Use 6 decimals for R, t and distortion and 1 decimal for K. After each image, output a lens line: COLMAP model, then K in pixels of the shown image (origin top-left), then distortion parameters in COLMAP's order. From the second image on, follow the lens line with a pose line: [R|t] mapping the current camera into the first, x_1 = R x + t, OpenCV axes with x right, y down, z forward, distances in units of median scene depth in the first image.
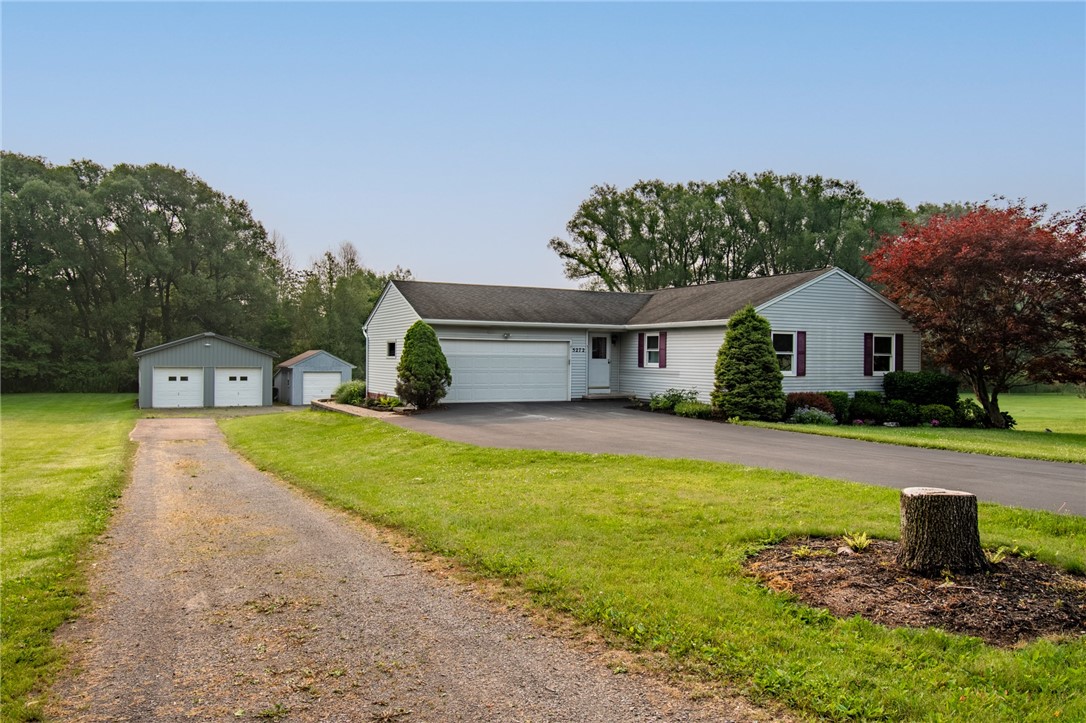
lens RADIAL K [[822.1, 0, 543.0], [0, 822.1, 361.5], [0, 0, 1]] dist [0.000647, -0.000174]
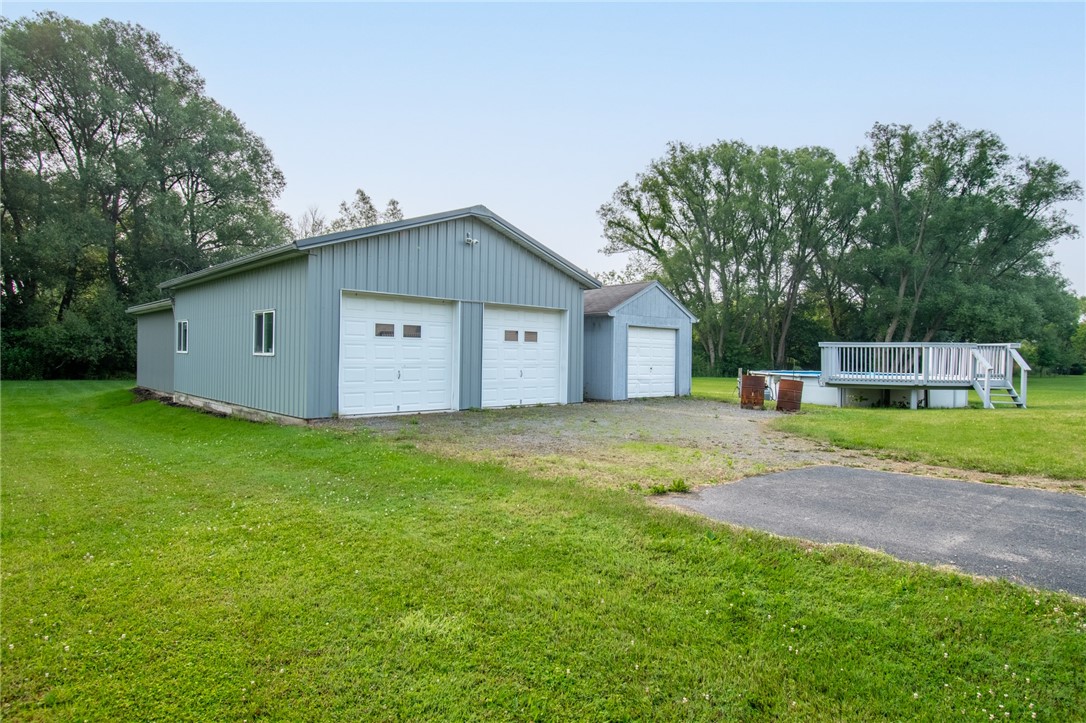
lens RADIAL K [[621.1, 0, 543.0], [0, 621.1, 361.5], [0, 0, 1]] dist [-0.006835, -0.001630]
pose [[0.959706, 0.002778, 0.280994, -0.445092], [-0.004530, 0.999974, 0.005586, 0.031187], [-0.280971, -0.006634, 0.959693, 0.709017]]
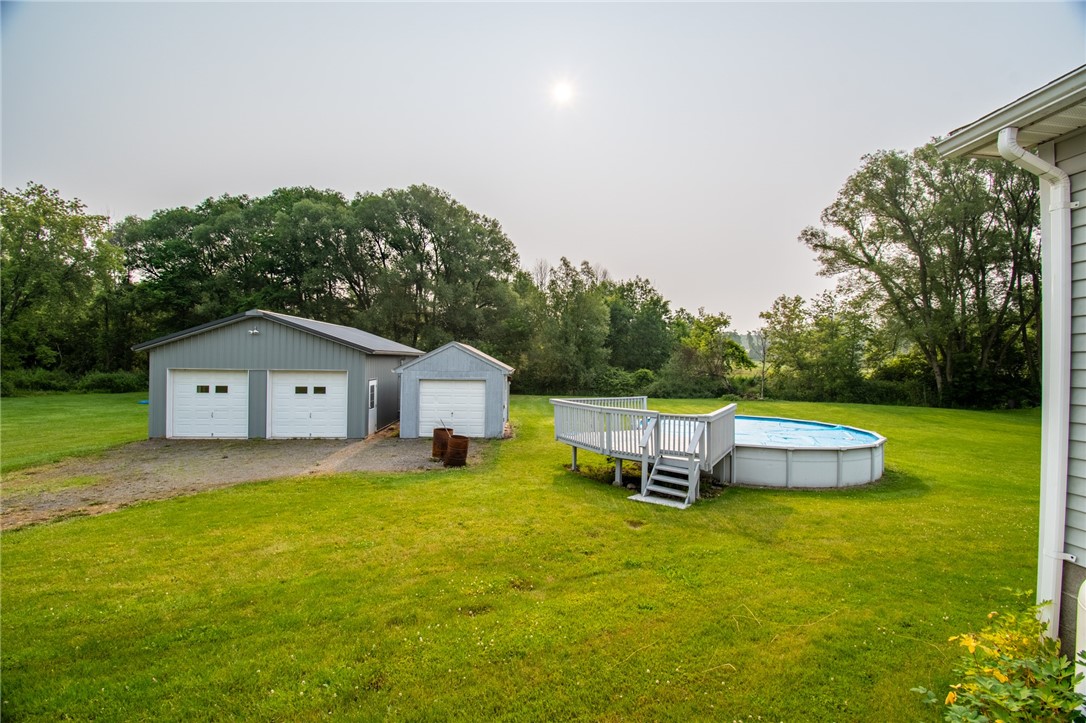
lens RADIAL K [[482.4, 0, 543.0], [0, 482.4, 361.5], [0, 0, 1]] dist [0.001456, -0.000065]
pose [[0.919911, 0.001726, -0.392123, -0.084536], [-0.004837, 0.999964, -0.006947, 0.002052], [0.392097, 0.008287, 0.919887, 0.749845]]
